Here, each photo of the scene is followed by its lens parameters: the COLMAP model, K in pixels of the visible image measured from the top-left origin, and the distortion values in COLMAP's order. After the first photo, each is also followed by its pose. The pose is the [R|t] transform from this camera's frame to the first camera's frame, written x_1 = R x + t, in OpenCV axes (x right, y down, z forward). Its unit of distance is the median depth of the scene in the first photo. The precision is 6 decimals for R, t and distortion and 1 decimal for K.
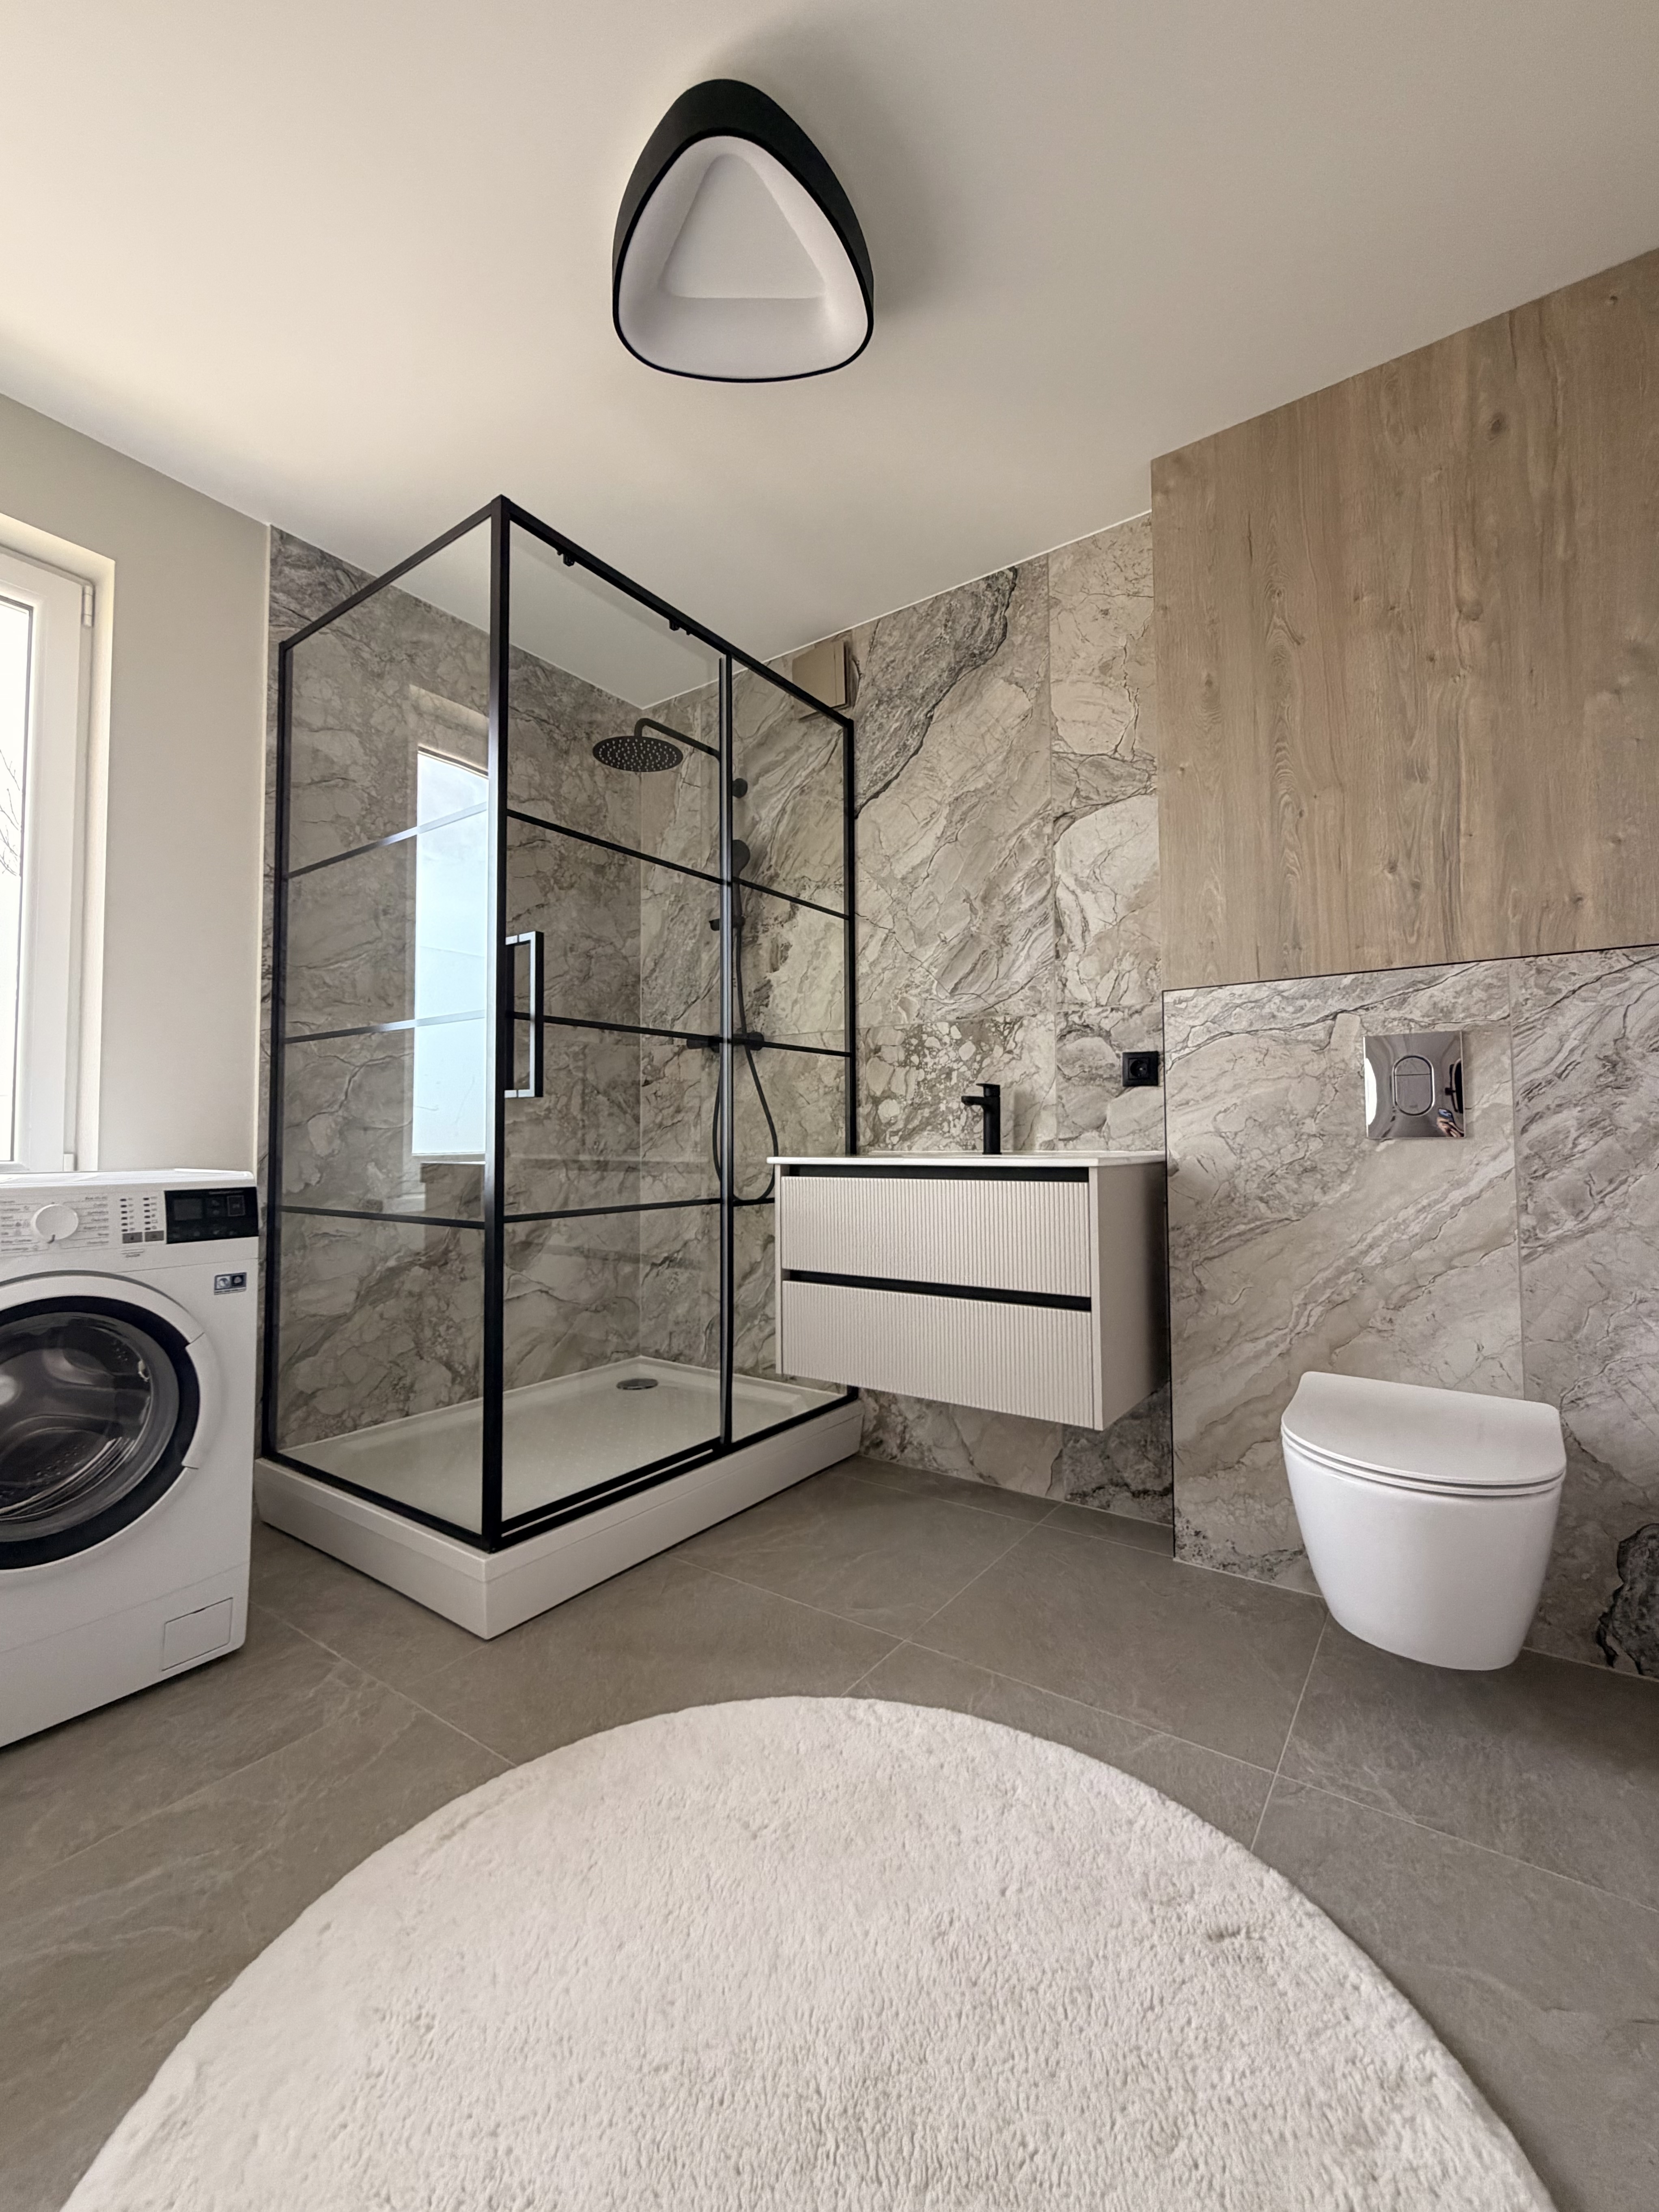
lens RADIAL K [[928.7, 0, 827.1], [0, 928.7, 1099.5], [0, 0, 1]] dist [0.000451, -0.000048]
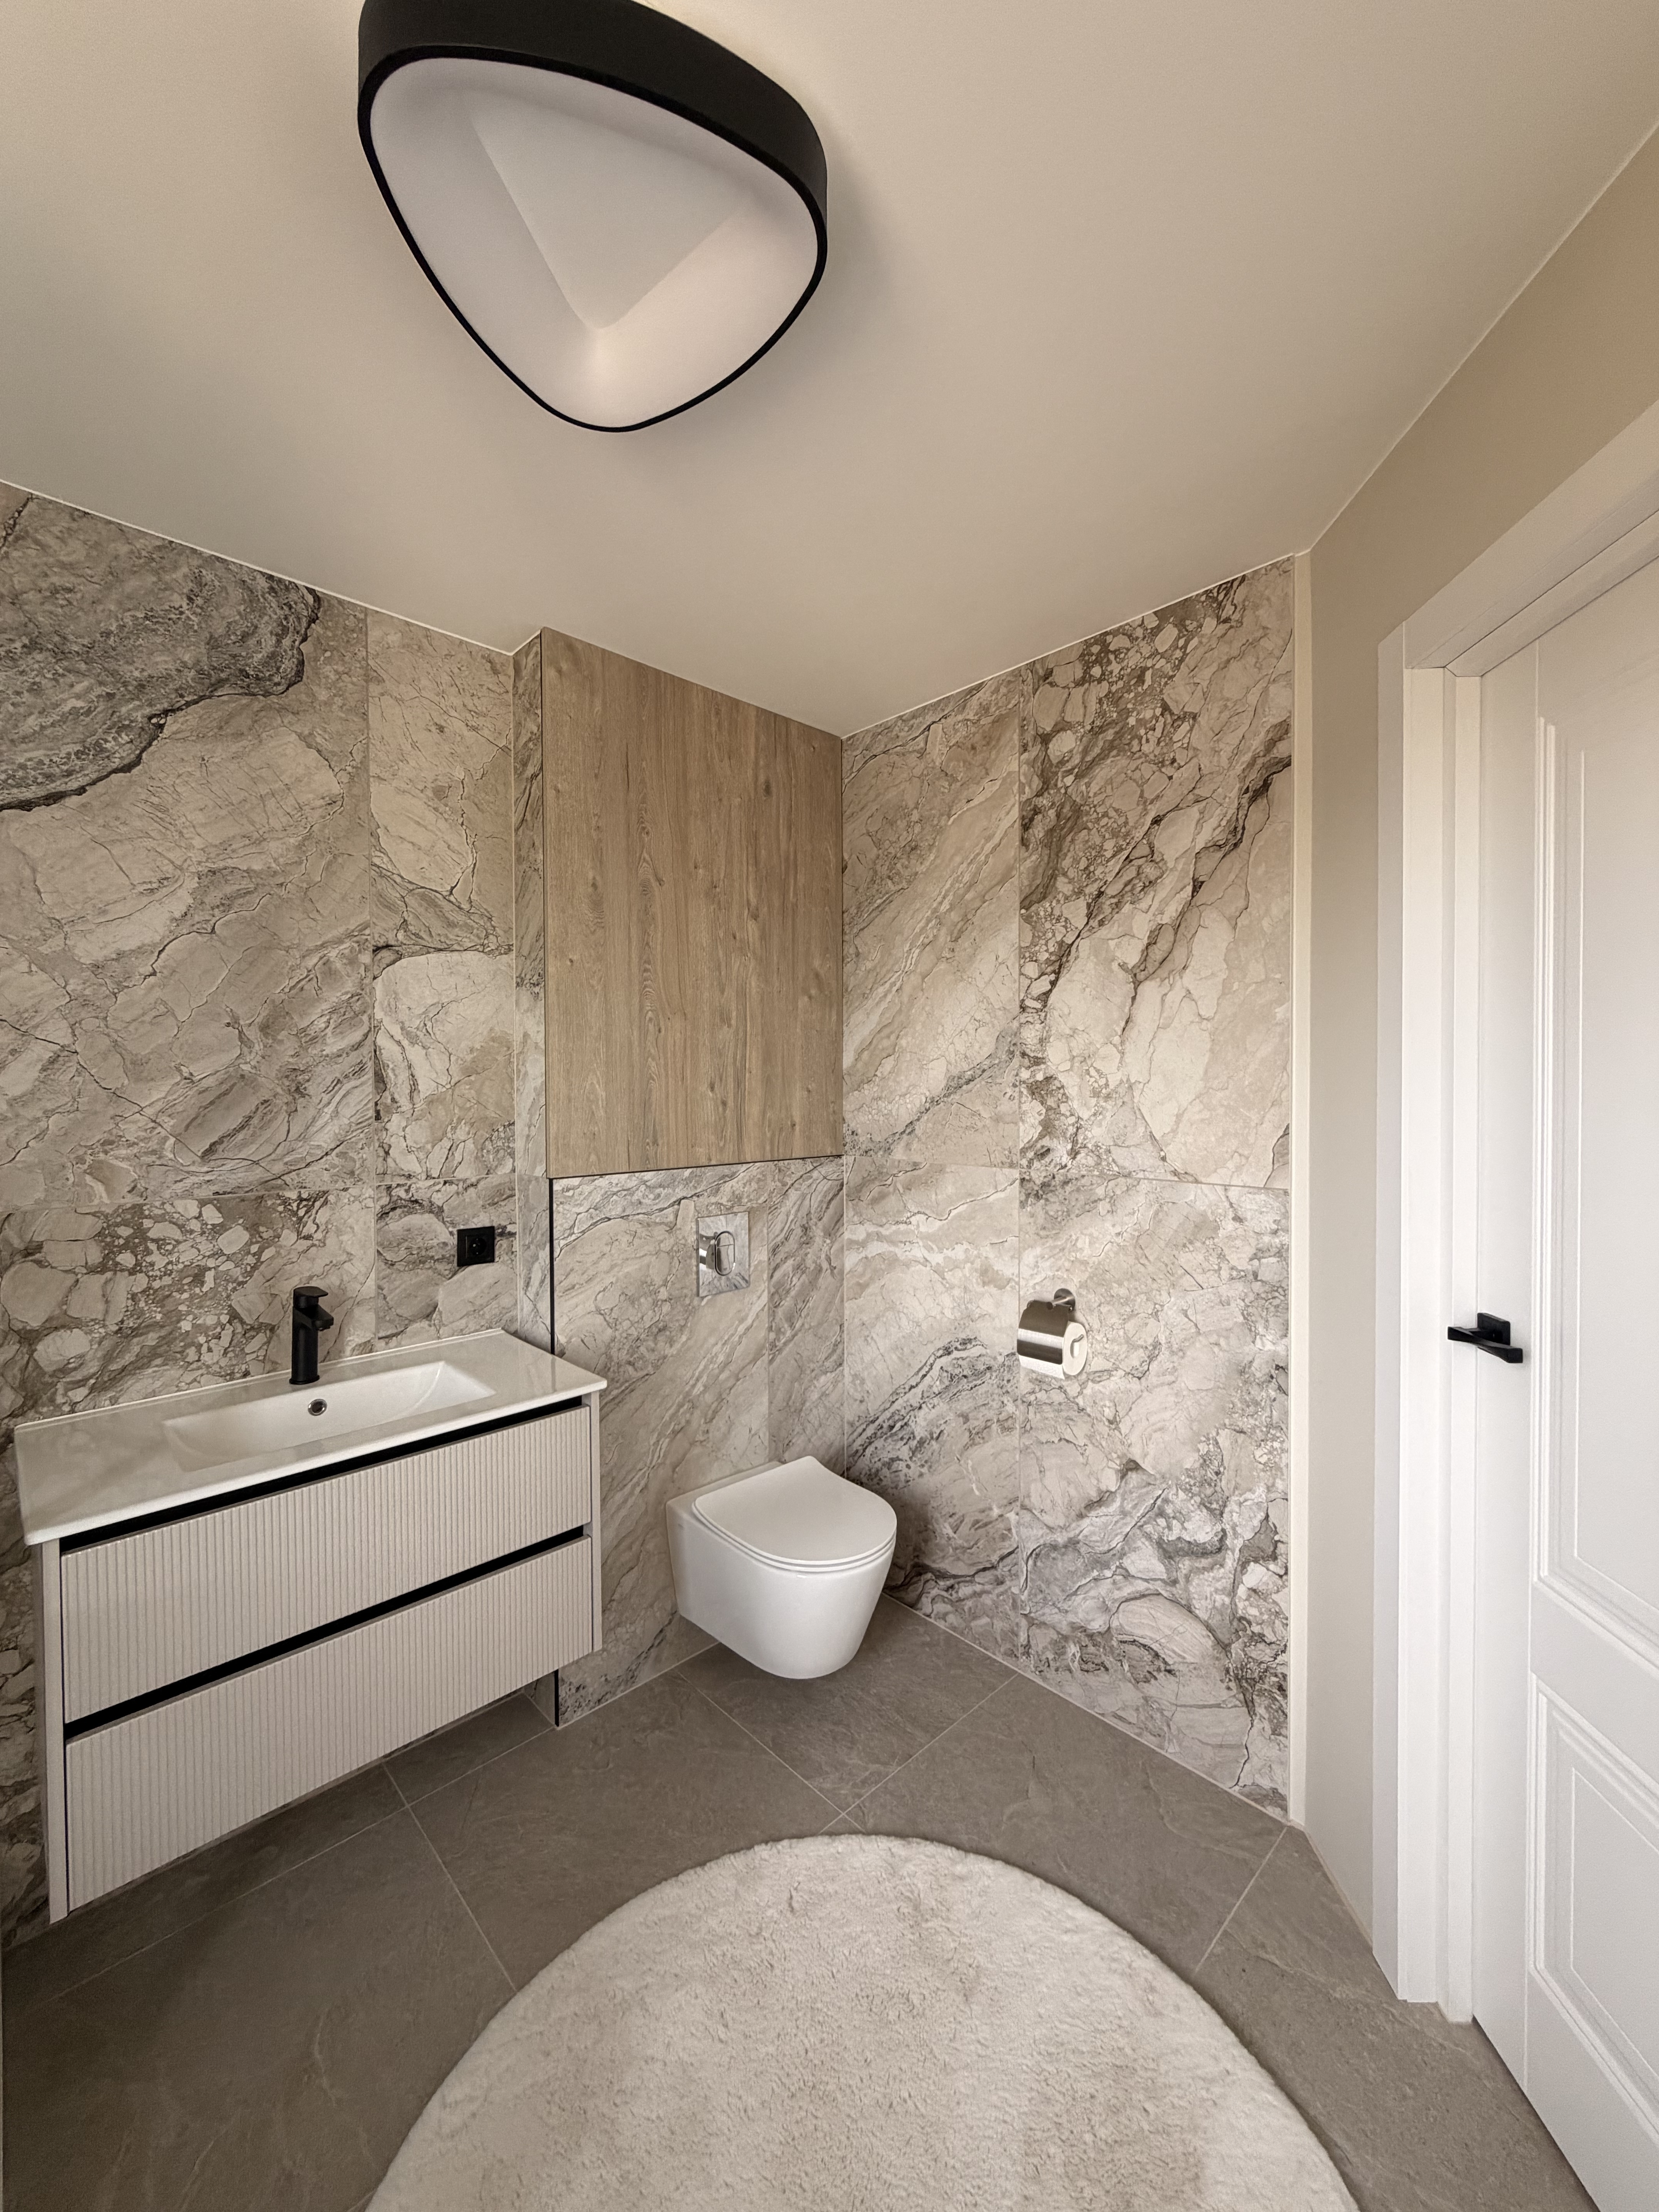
lens RADIAL K [[884.6, 0, 827.7], [0, 884.6, 1099.9], [0, 0, 1]] dist [0.000232, 0.000102]
pose [[0.188918, -0.012222, 0.981917, -0.465869], [-0.037800, 0.999091, 0.019708, -0.208479], [-0.981265, -0.040840, 0.188284, 0.478777]]
